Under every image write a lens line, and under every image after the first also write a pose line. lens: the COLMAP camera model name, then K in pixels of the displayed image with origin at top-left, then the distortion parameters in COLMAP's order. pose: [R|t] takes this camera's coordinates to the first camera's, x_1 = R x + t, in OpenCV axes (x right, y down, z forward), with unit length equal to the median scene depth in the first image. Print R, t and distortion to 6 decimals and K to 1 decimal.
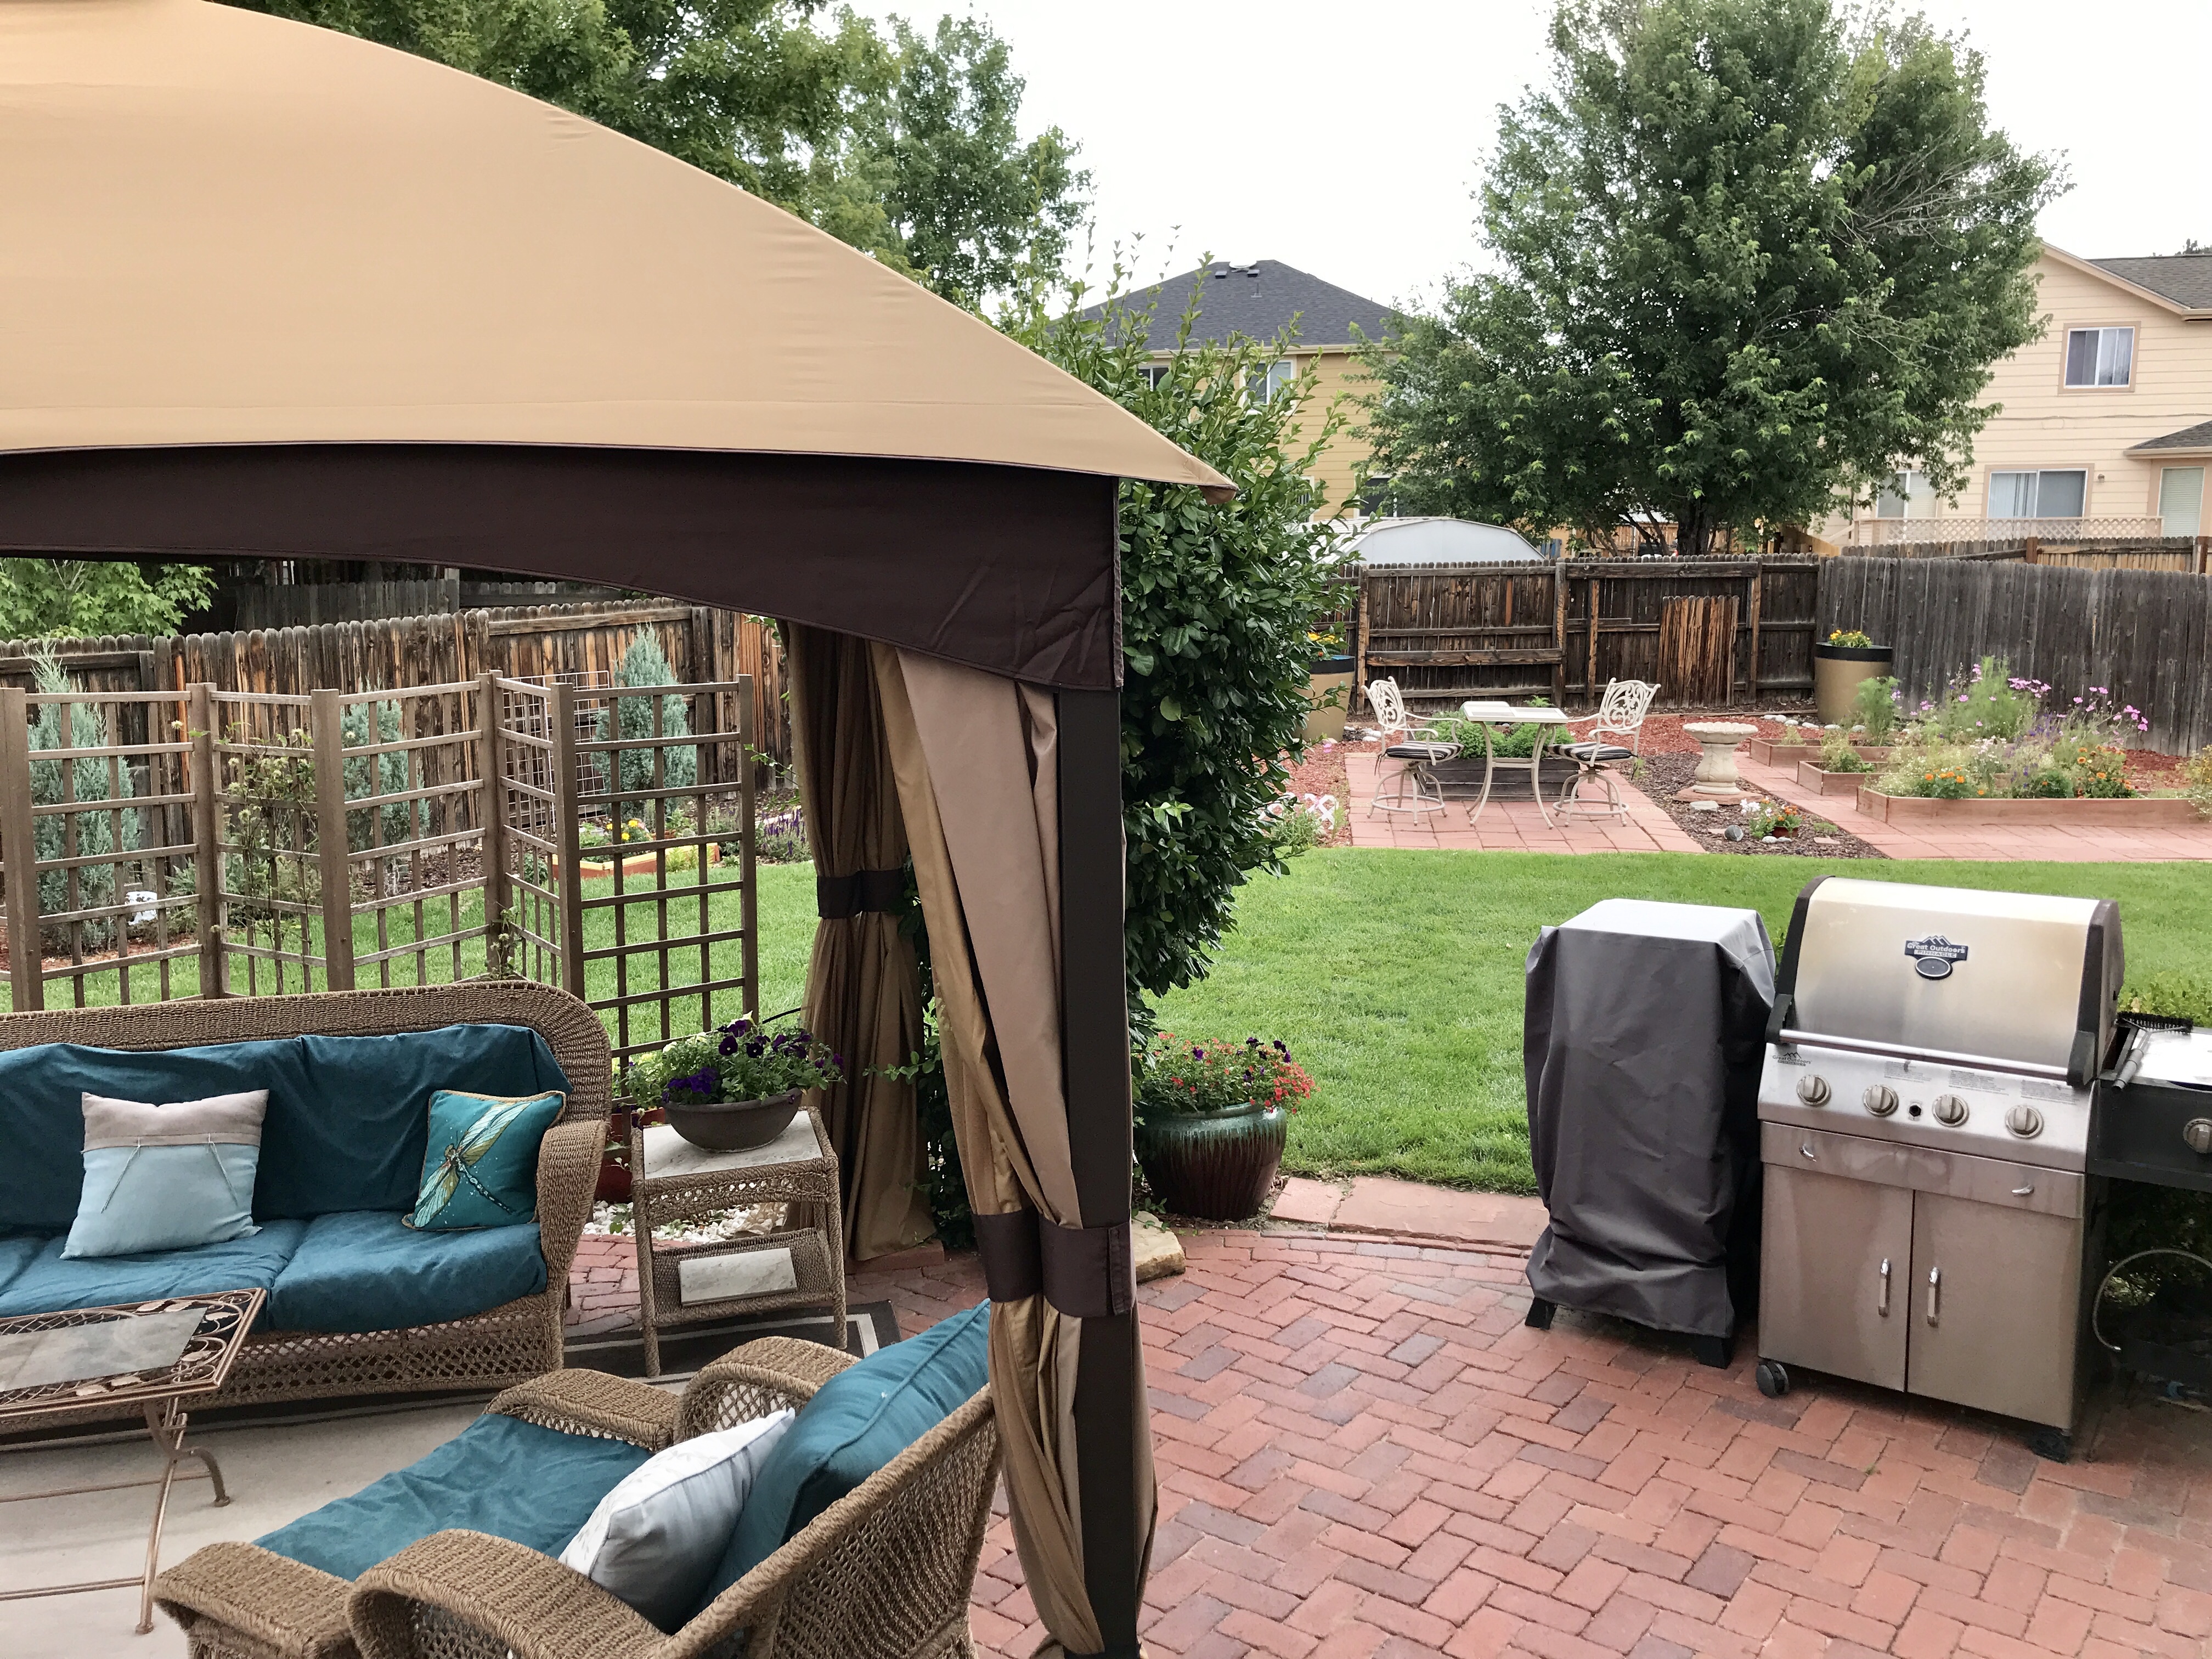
lens RADIAL K [[1852.9, 0, 1118.8], [0, 1852.9, 818.1], [0, 0, 1]] dist [0.036372, -0.029444]
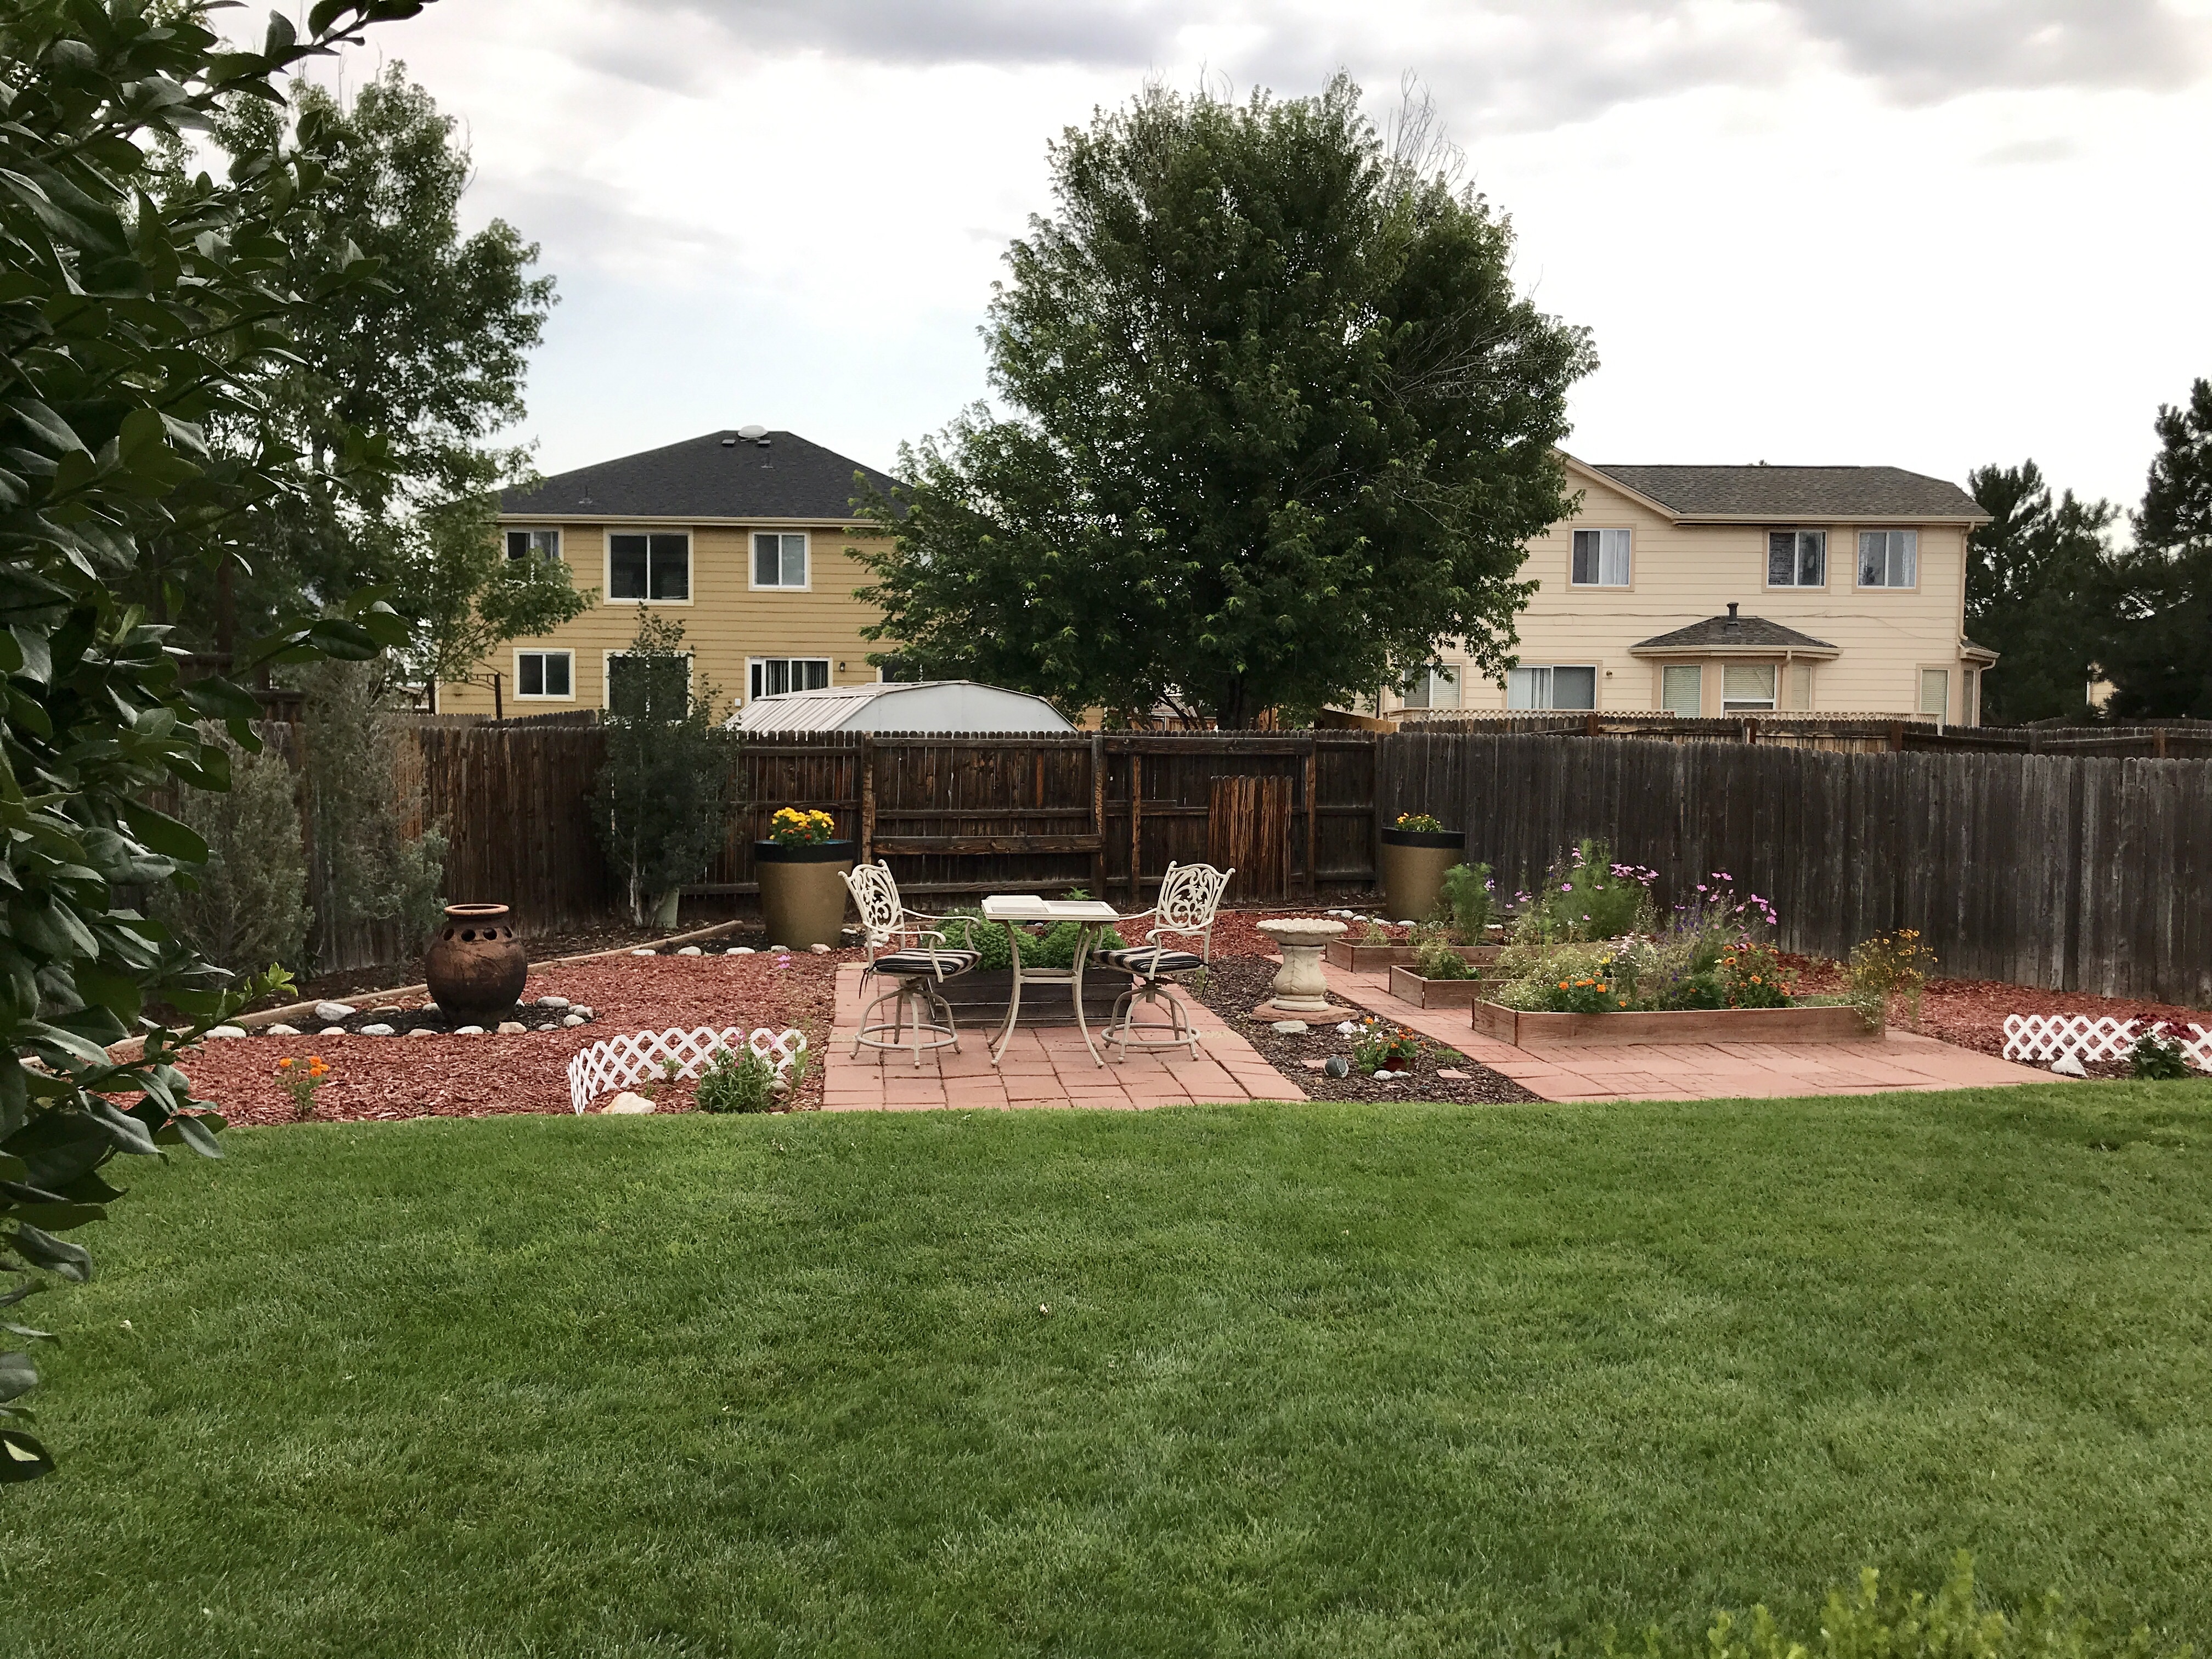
lens RADIAL K [[1852.9, 0, 1099.5], [0, 1852.9, 826.0], [0, 0, 1]] dist [0.036372, -0.029444]
pose [[0.972131, 0.000220, 0.234437, 0.036352], [0.024004, 0.994650, -0.100473, -0.009066], [-0.233205, 0.103300, 0.966925, 0.168537]]
